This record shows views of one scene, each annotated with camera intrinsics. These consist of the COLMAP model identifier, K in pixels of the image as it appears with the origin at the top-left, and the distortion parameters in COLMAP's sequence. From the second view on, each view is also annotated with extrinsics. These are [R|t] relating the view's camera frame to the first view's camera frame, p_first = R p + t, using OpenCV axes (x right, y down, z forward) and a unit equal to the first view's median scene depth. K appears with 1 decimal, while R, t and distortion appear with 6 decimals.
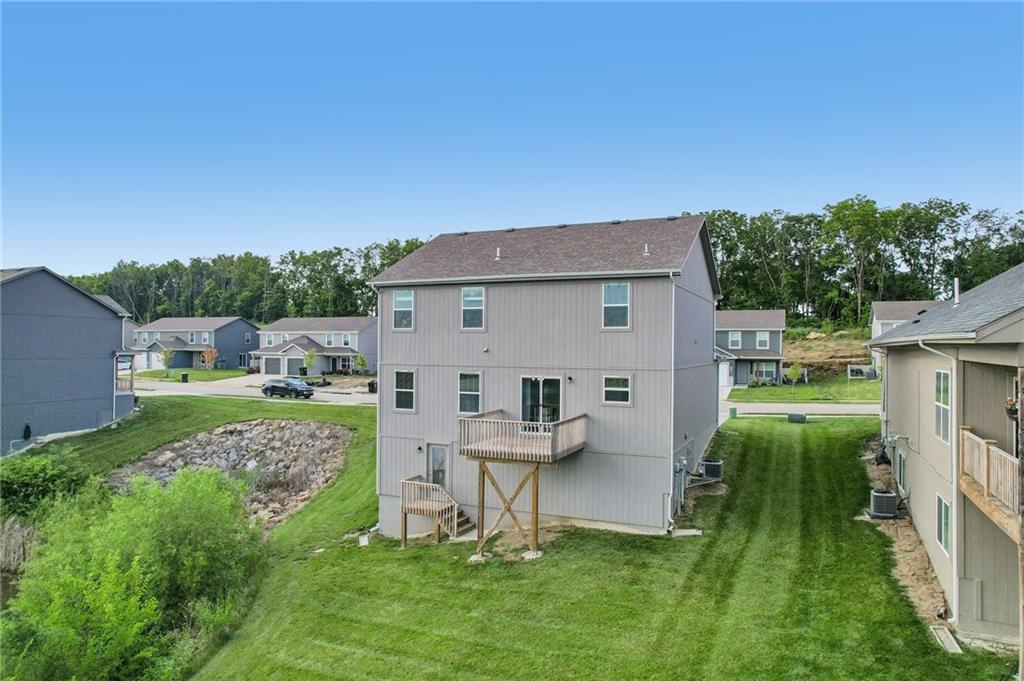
lens RADIAL K [[661.7, 0, 514.7], [0, 661.7, 345.1], [0, 0, 1]] dist [-0.098686, 0.089543]
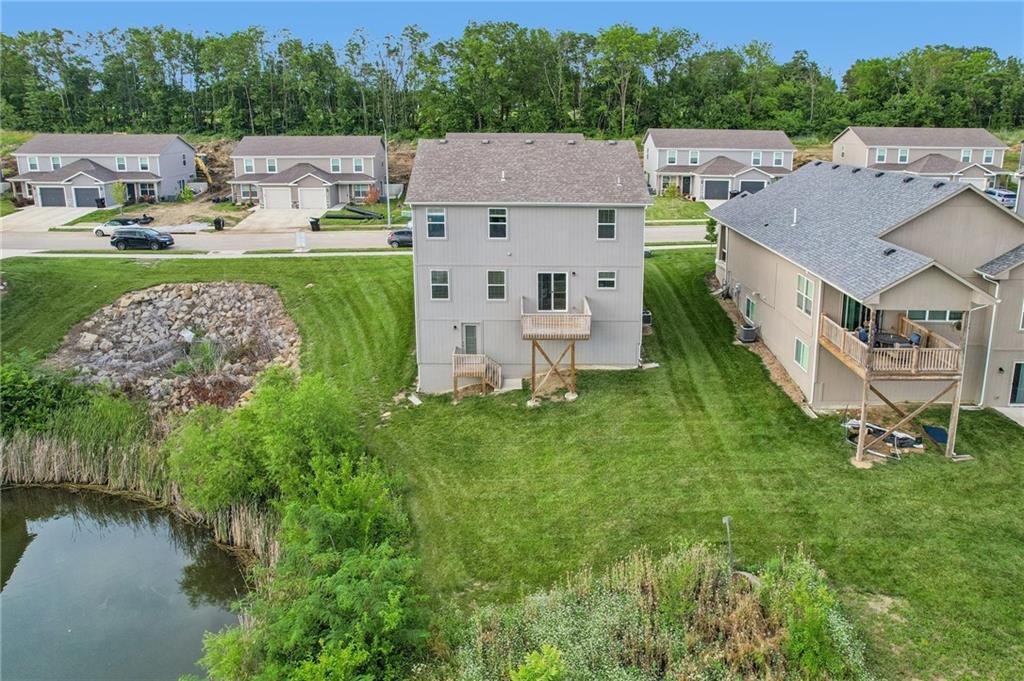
lens RADIAL K [[678.2, 0, 527.0], [0, 678.2, 268.0], [0, 0, 1]] dist [-0.084380, 0.076208]
pose [[0.906861, -0.095802, 0.410395, -0.585862], [-0.002159, 0.972750, 0.231847, -0.289877], [-0.421423, -0.211140, 0.881942, -0.252990]]
